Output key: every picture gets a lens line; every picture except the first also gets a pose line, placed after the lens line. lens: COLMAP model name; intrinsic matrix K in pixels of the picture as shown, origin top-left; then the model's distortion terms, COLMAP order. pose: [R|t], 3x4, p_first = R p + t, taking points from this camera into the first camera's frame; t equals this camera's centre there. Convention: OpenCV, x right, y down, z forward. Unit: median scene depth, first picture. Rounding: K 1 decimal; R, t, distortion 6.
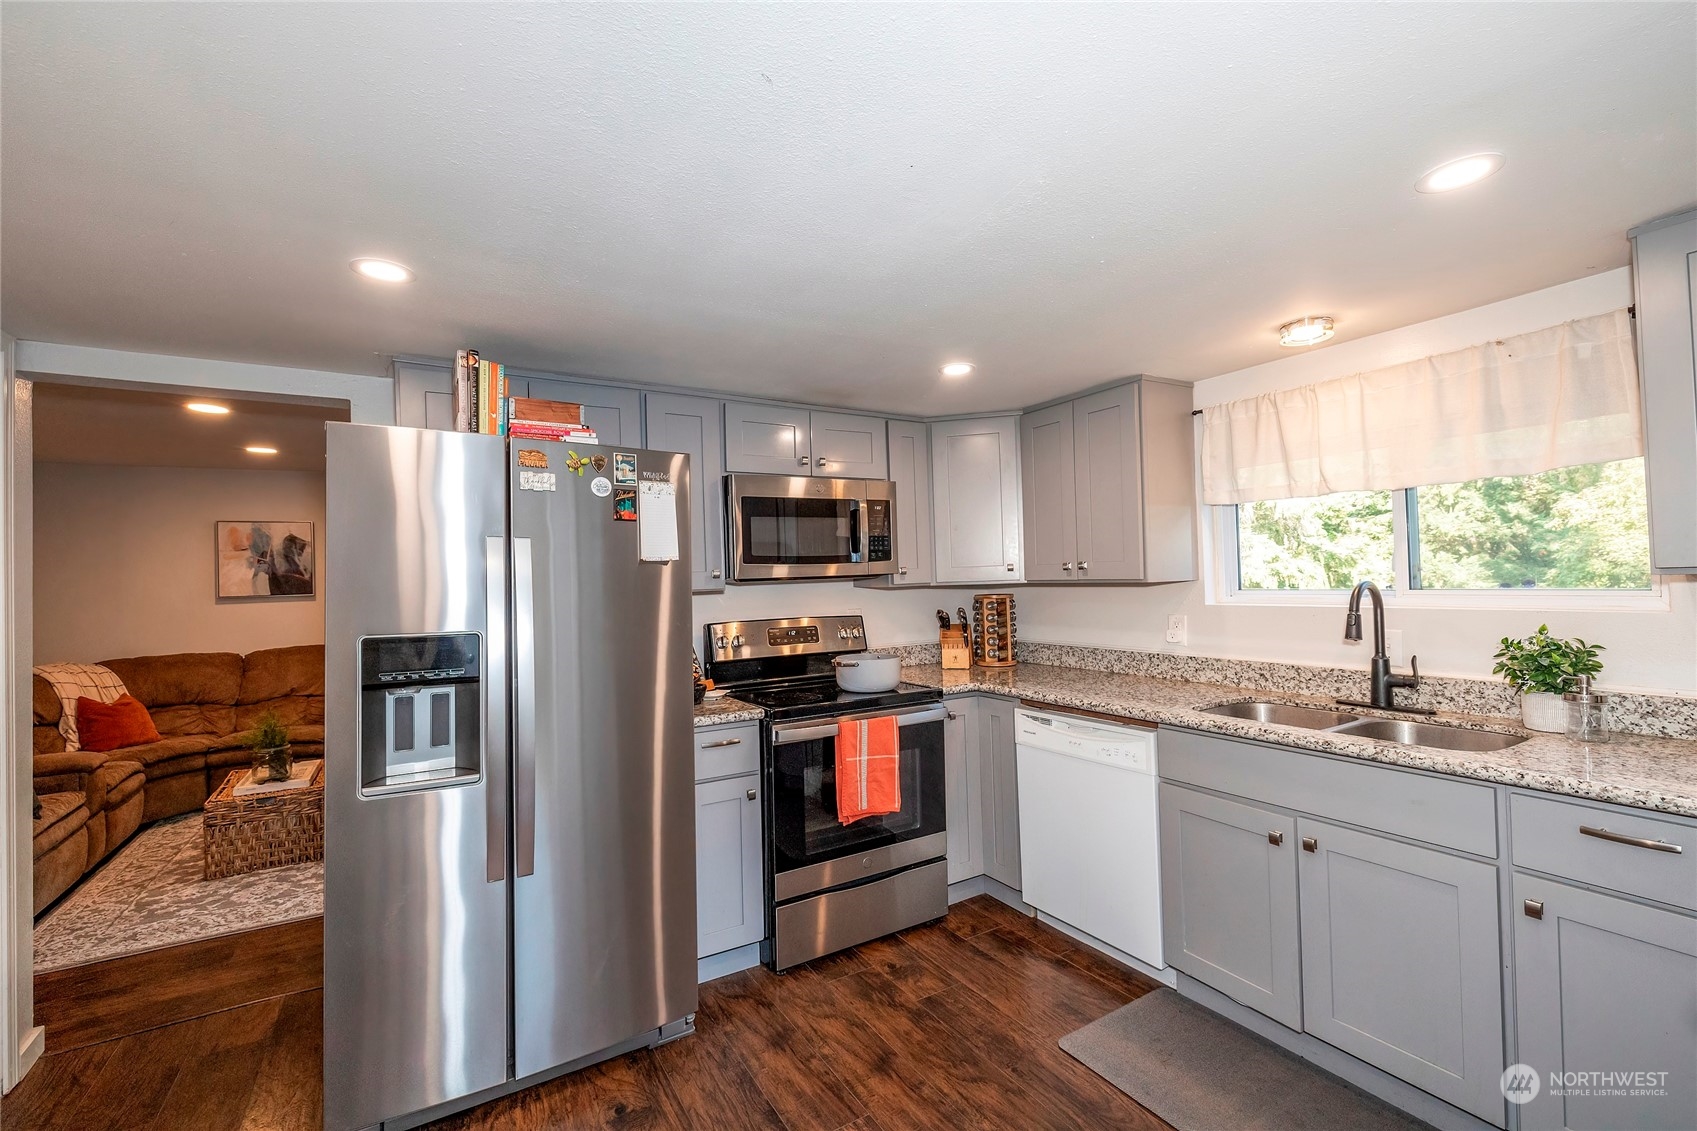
lens RADIAL K [[718.5, 0, 847.4], [0, 718.5, 563.9], [0, 0, 1]] dist [-0.001741, -0.000195]
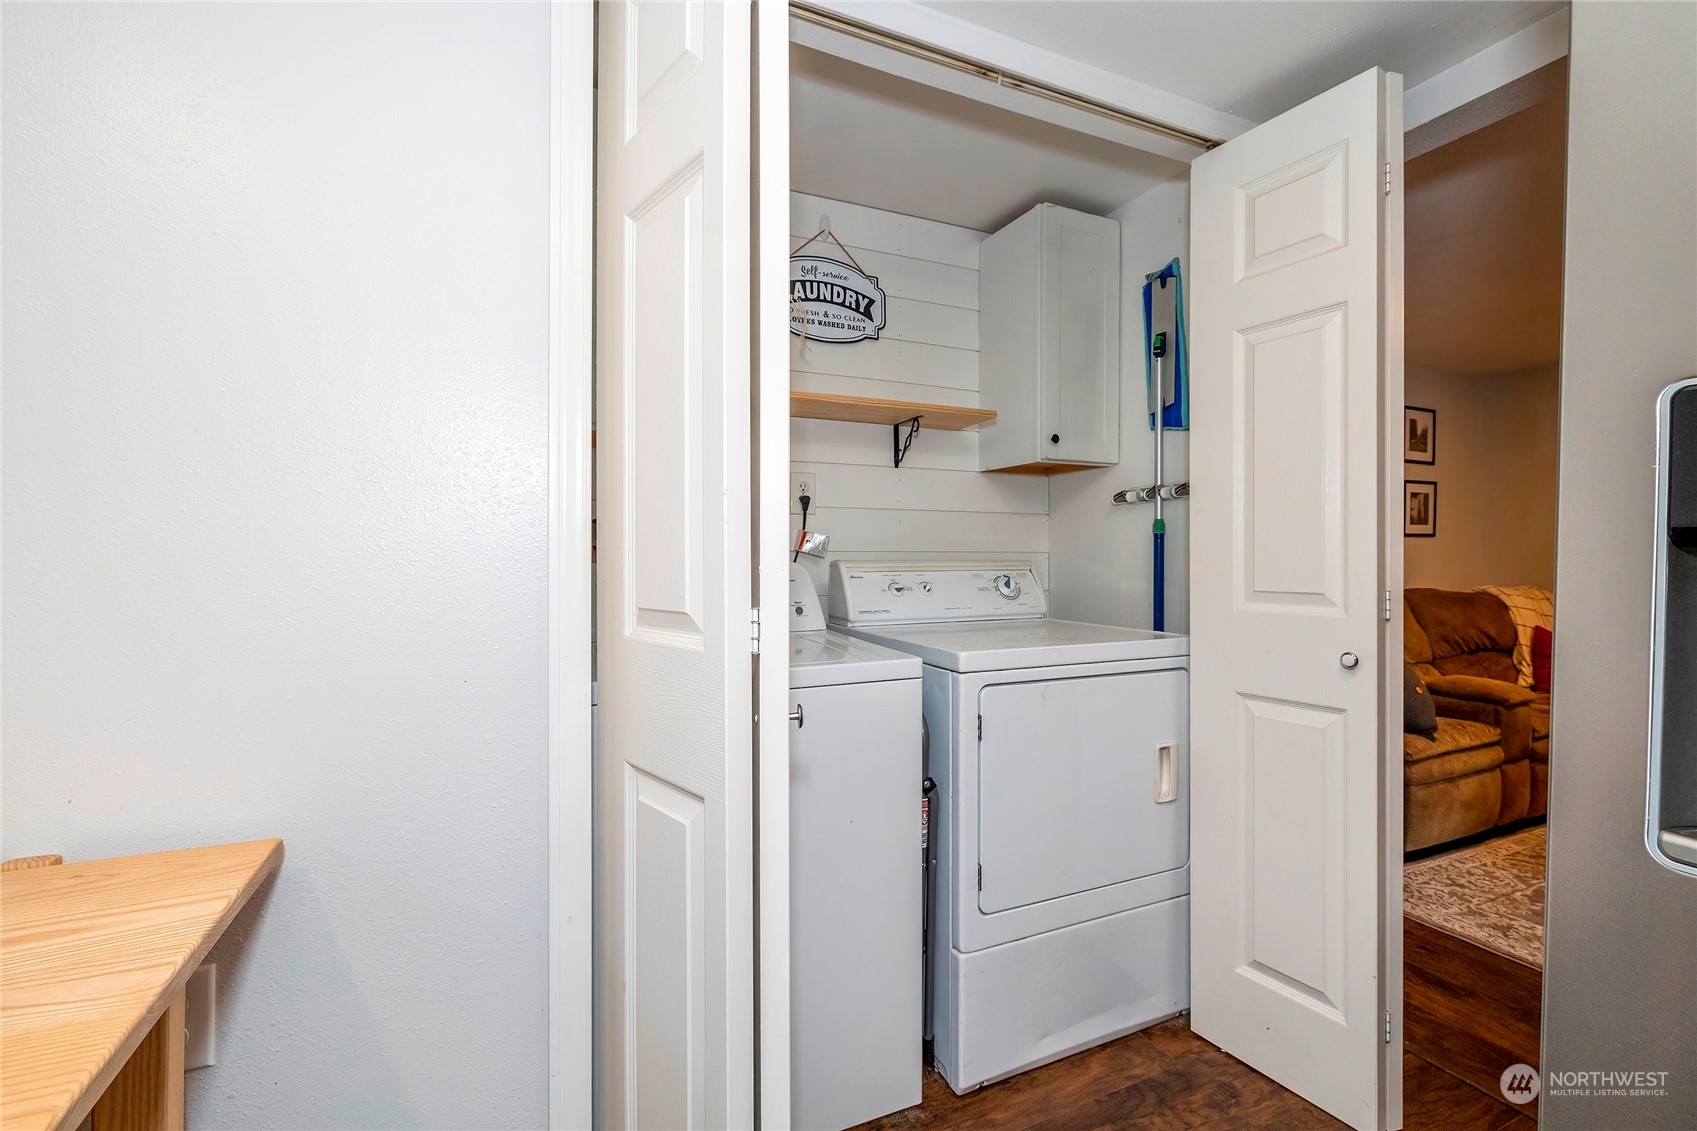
lens RADIAL K [[728.8, 0, 840.9], [0, 728.8, 550.9], [0, 0, 1]] dist [-0.002122, -0.000069]
pose [[-0.102445, 0.019279, -0.994552, -0.160394], [0.015196, 0.999726, 0.017814, 0.091237], [0.994623, -0.013288, -0.102709, 0.352482]]
